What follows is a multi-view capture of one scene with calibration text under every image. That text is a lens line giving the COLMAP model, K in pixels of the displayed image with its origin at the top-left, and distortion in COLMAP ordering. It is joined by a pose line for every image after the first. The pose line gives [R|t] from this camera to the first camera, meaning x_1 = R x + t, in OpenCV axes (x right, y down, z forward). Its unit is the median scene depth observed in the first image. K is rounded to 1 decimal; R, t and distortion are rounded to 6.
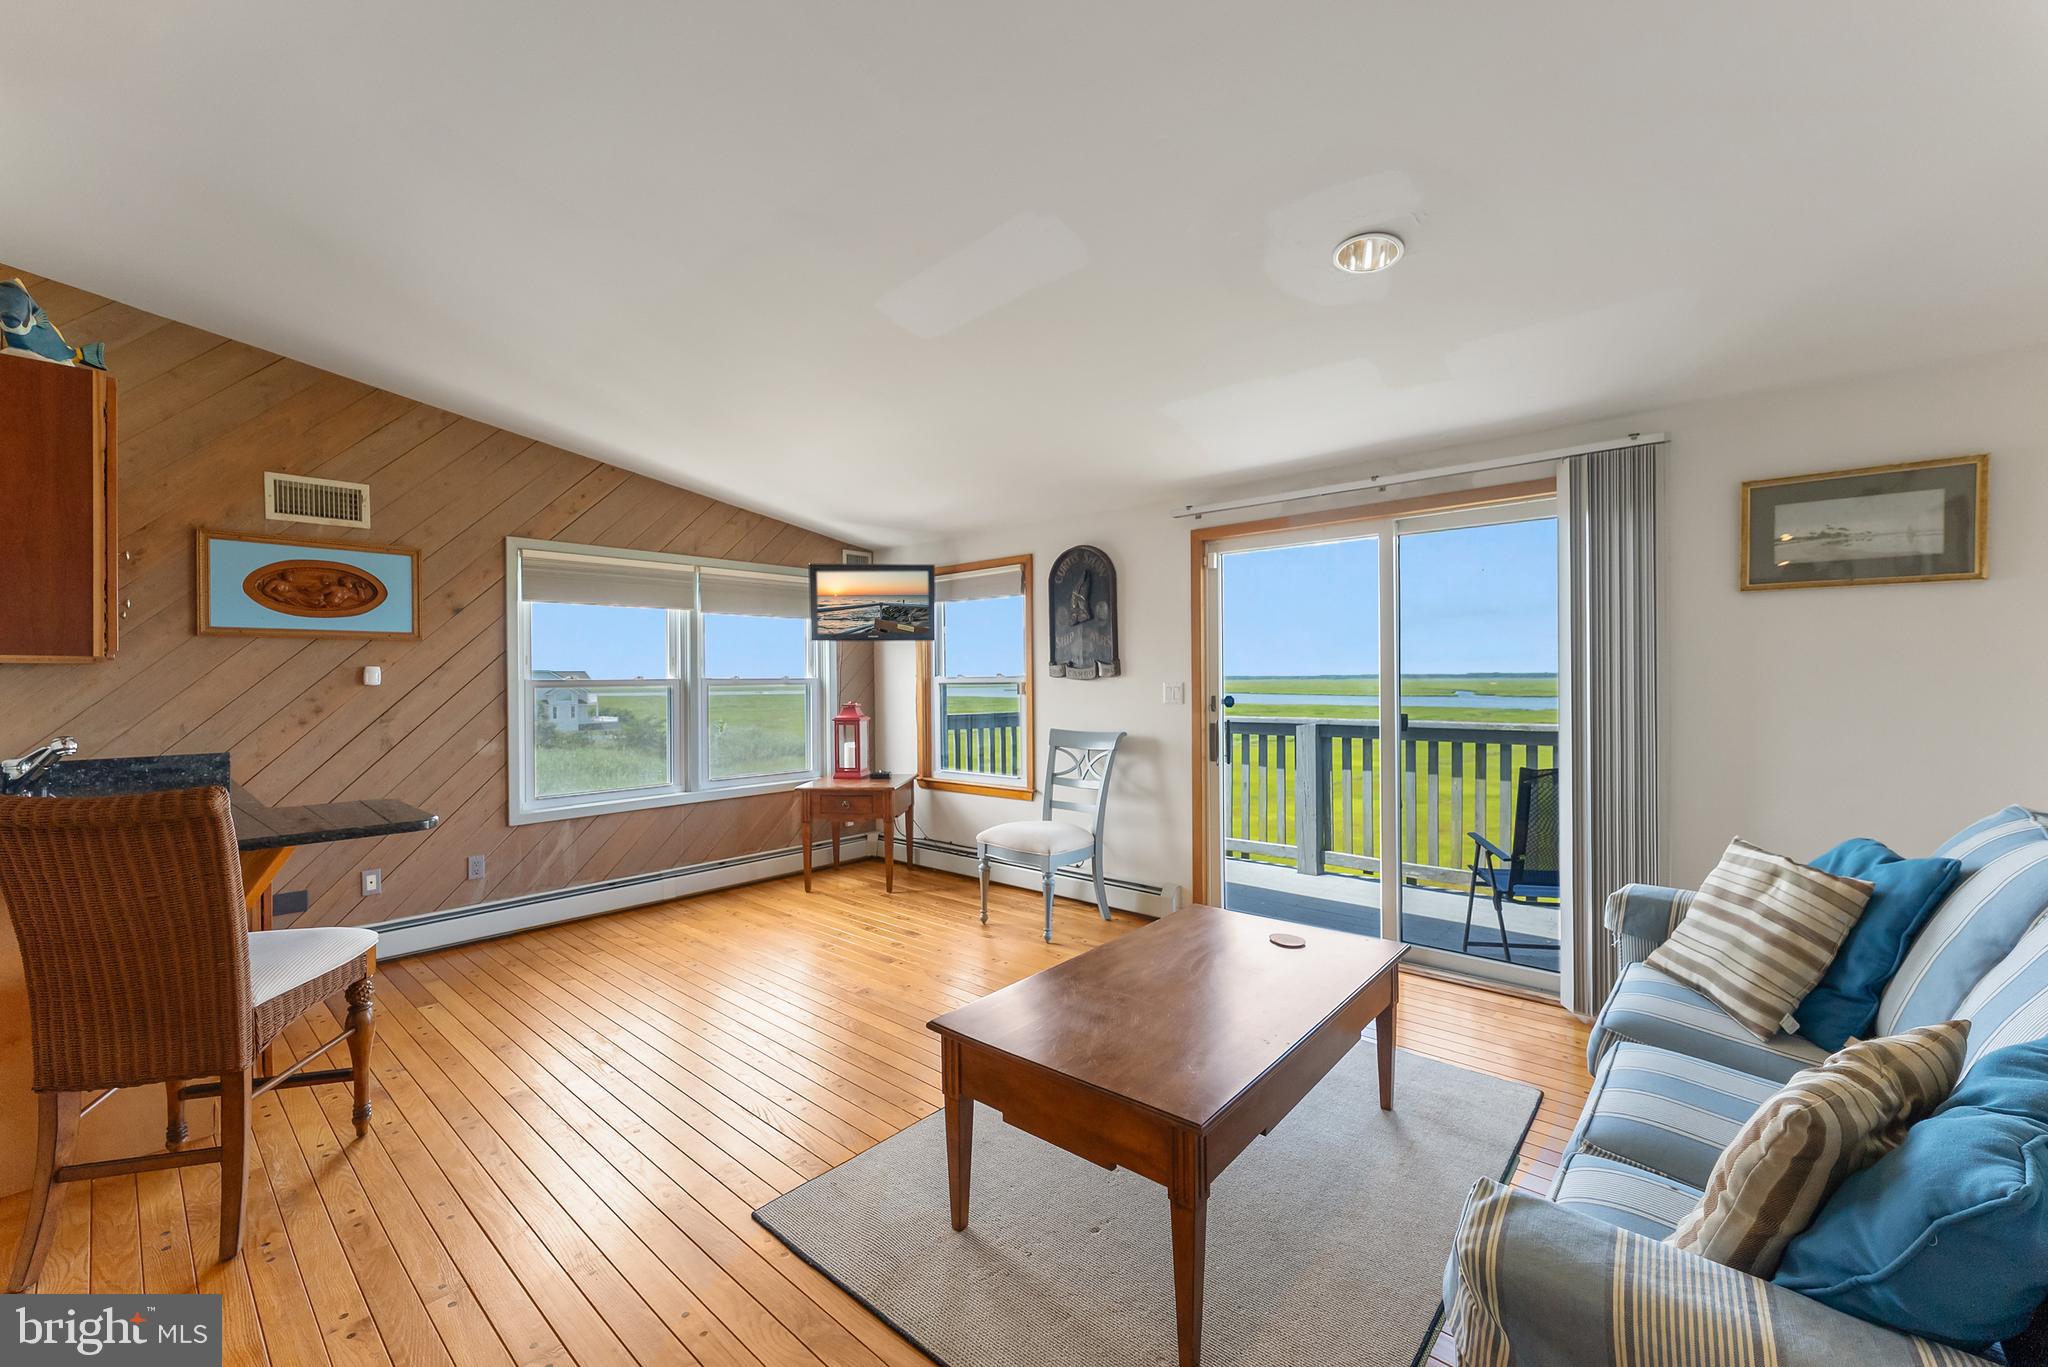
lens RADIAL K [[837.4, 0, 1003.4], [0, 837.4, 678.1], [0, 0, 1]] dist [0.009697, -0.002955]
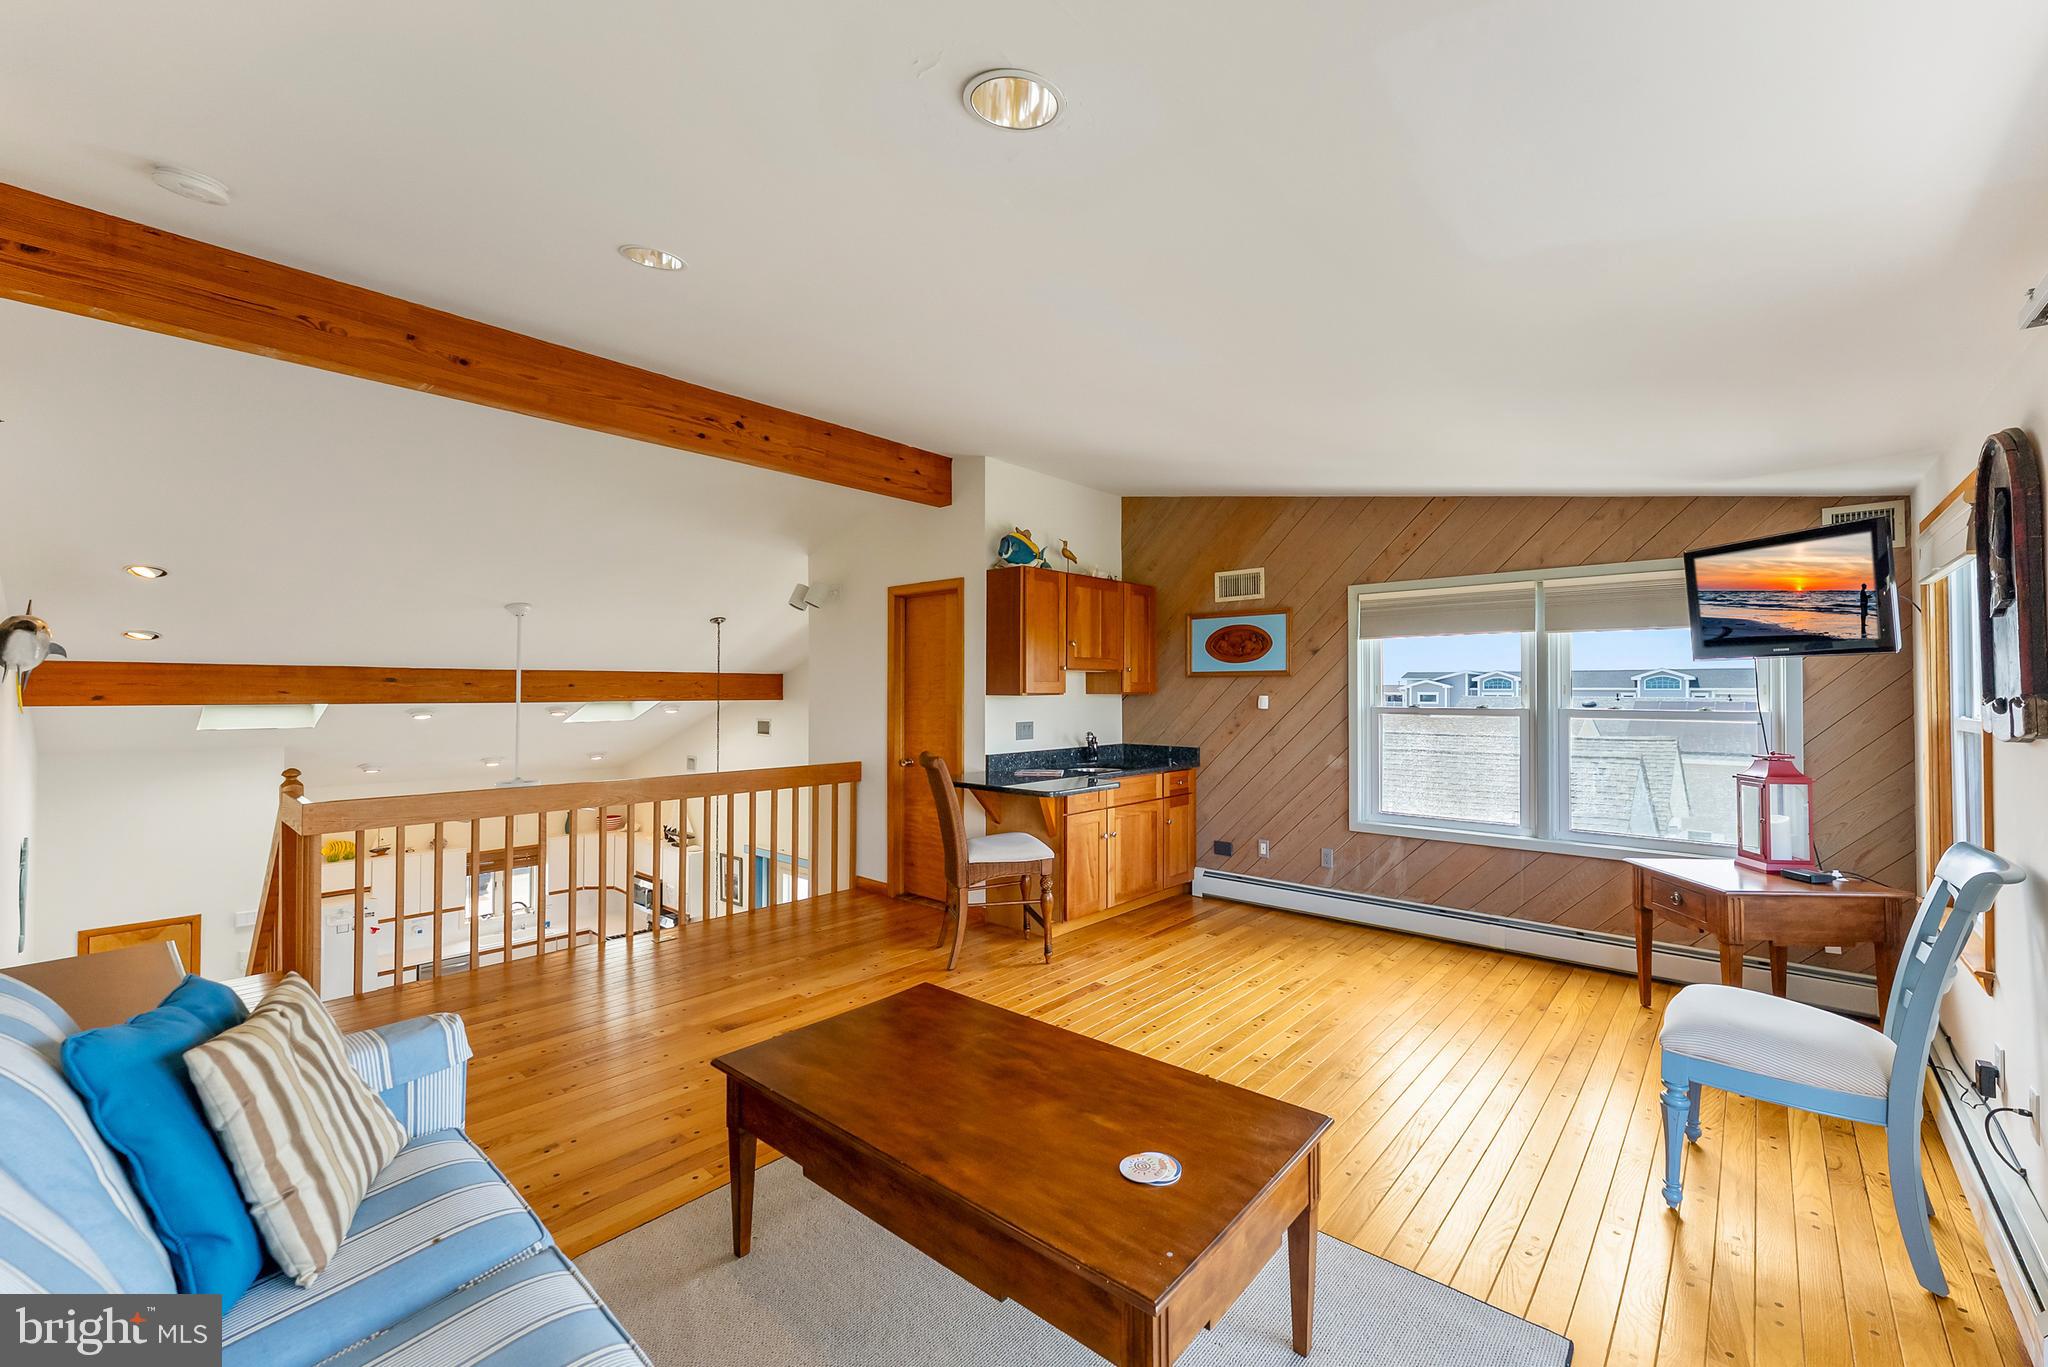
lens RADIAL K [[837.4, 0, 1019.4], [0, 837.4, 674.0], [0, 0, 1]] dist [0.009697, -0.002955]
pose [[0.003014, -0.011323, -0.999931, 0.666136], [-0.001664, 0.999934, -0.011328, -0.033966], [0.999994, 0.001698, 0.002995, 0.596645]]
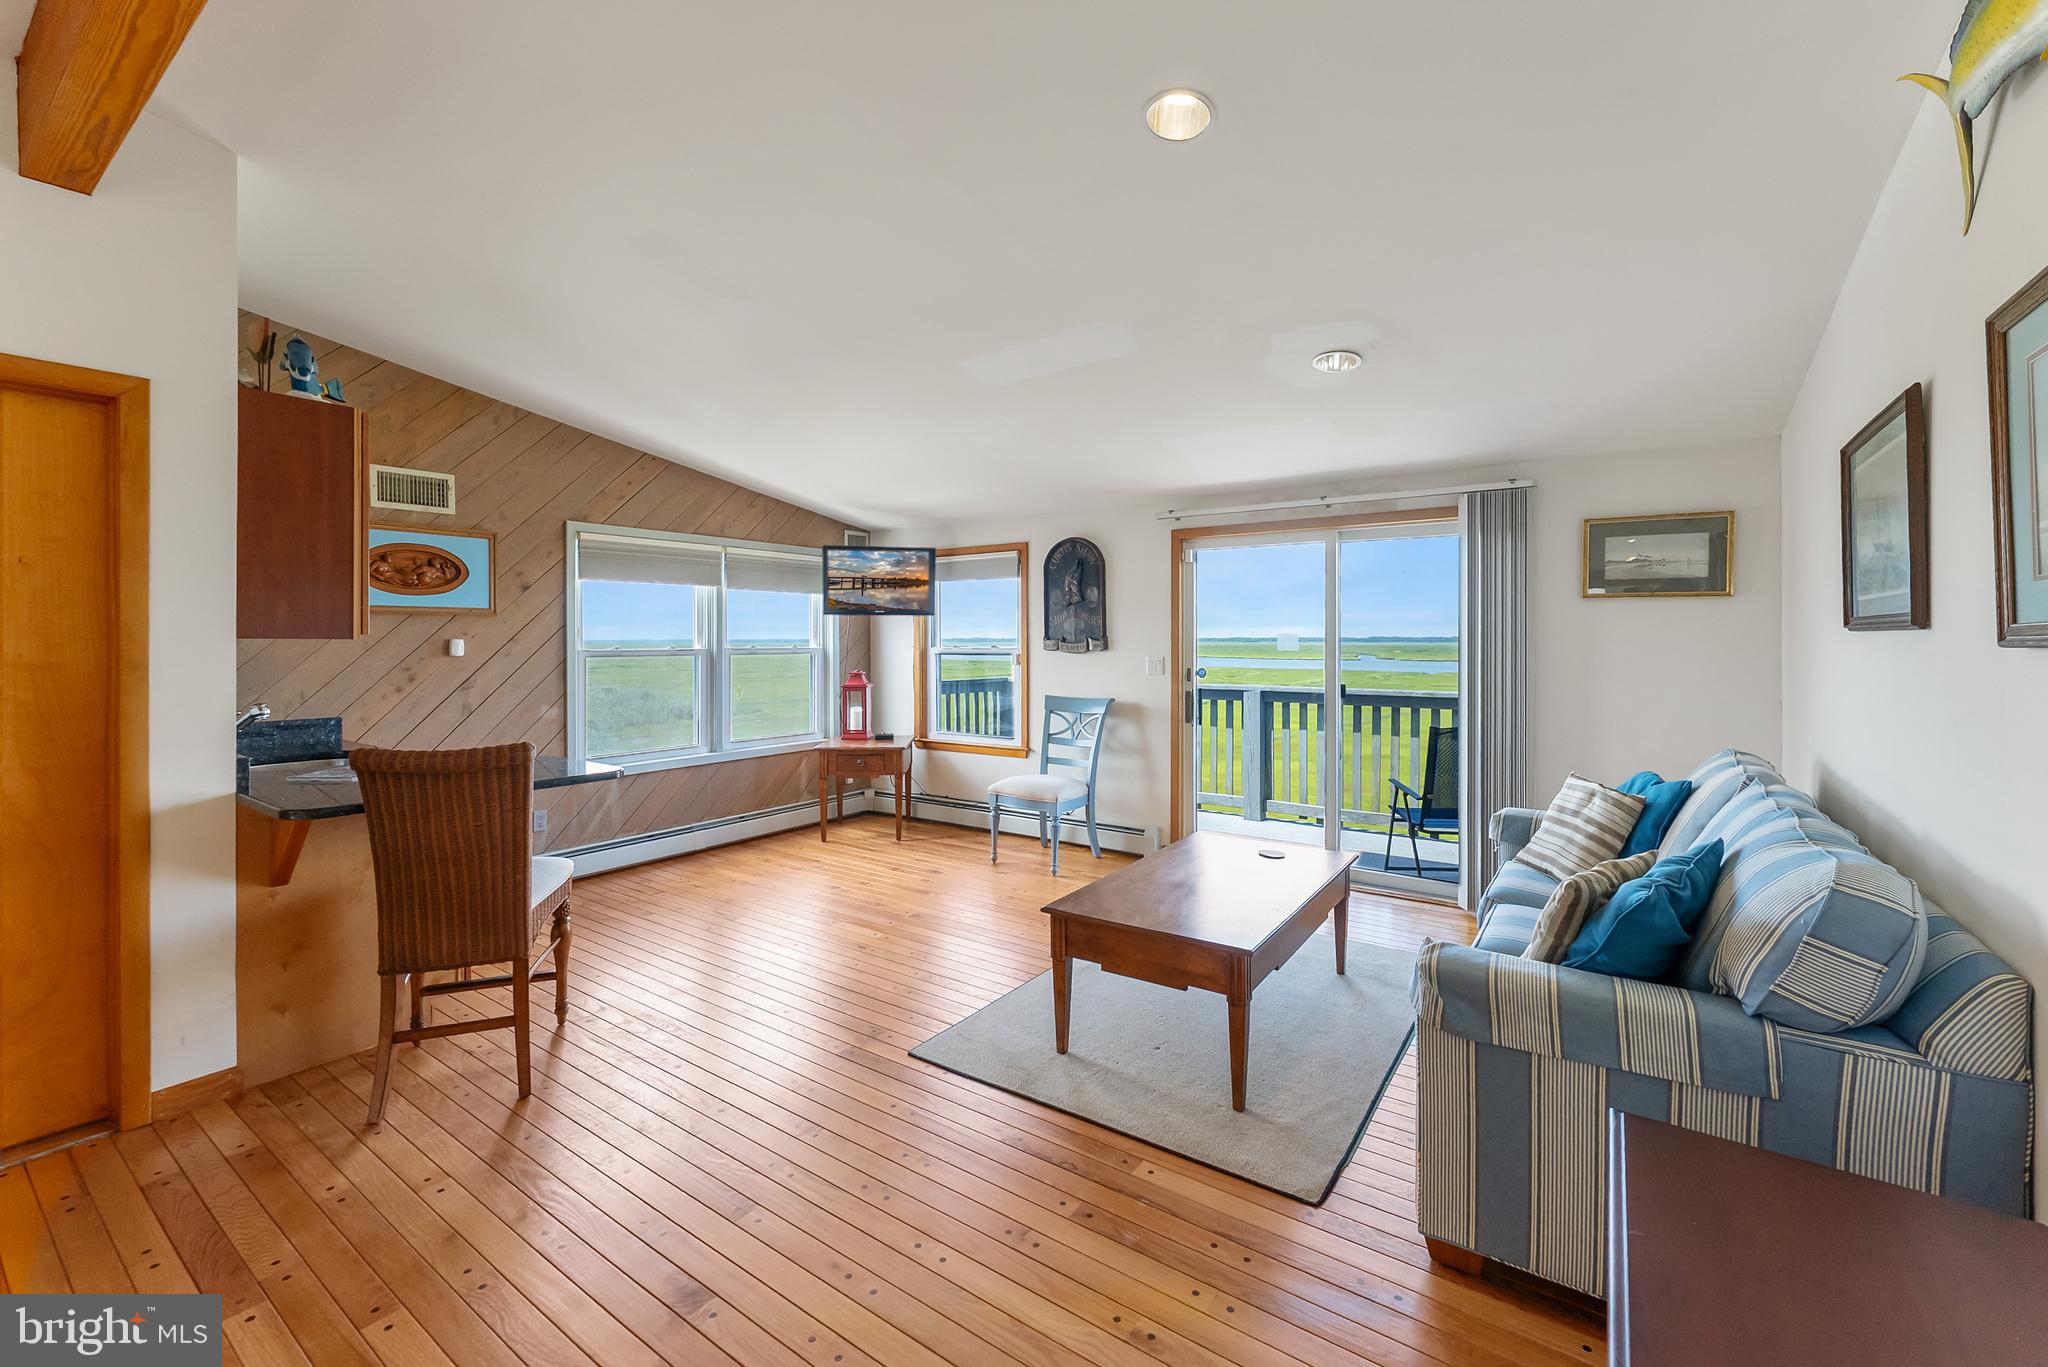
lens RADIAL K [[837.4, 0, 1022.9], [0, 837.4, 647.3], [0, 0, 1]] dist [0.009697, -0.002955]
pose [[0.993260, 0.007492, 0.115664, -0.140177], [-0.008425, 0.999936, 0.007581, -0.018129], [-0.115600, -0.008505, 0.993259, -0.190106]]
